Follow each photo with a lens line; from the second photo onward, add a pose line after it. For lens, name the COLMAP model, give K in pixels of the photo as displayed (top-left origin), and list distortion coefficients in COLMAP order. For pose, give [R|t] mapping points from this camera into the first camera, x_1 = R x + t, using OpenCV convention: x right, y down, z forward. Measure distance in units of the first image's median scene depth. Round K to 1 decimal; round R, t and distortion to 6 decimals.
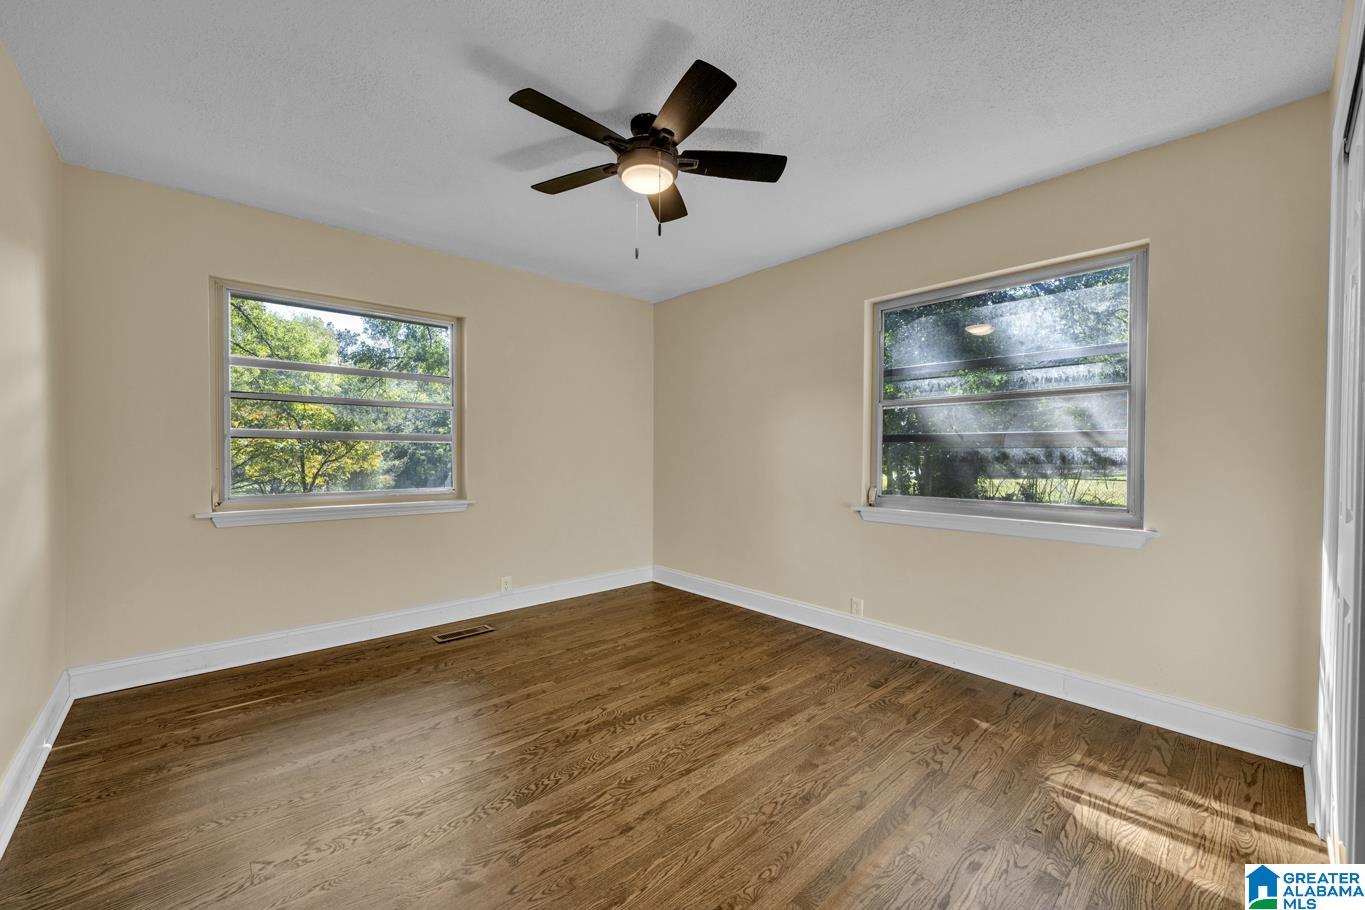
lens RADIAL K [[539.6, 0, 682.6], [0, 539.6, 451.1], [0, 0, 1]] dist [-0.001746, -0.000026]
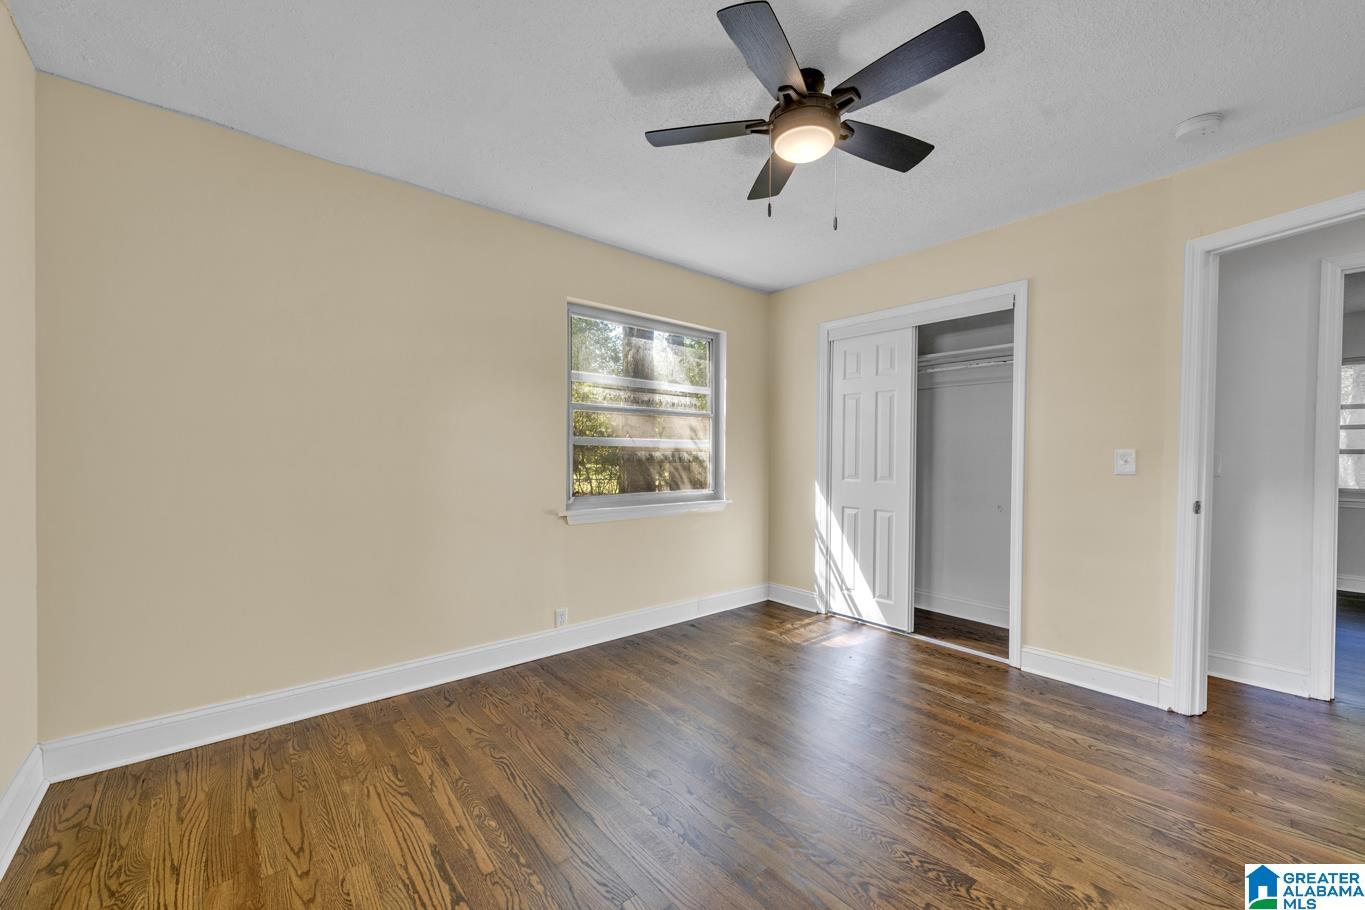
lens RADIAL K [[539.6, 0, 682.1], [0, 539.6, 455.3], [0, 0, 1]] dist [-0.001746, -0.000026]
pose [[0.030159, -0.005946, 0.999527, -0.708421], [-0.008974, 0.999940, 0.006220, -0.004772], [-0.999505, -0.009157, 0.030104, 0.878918]]
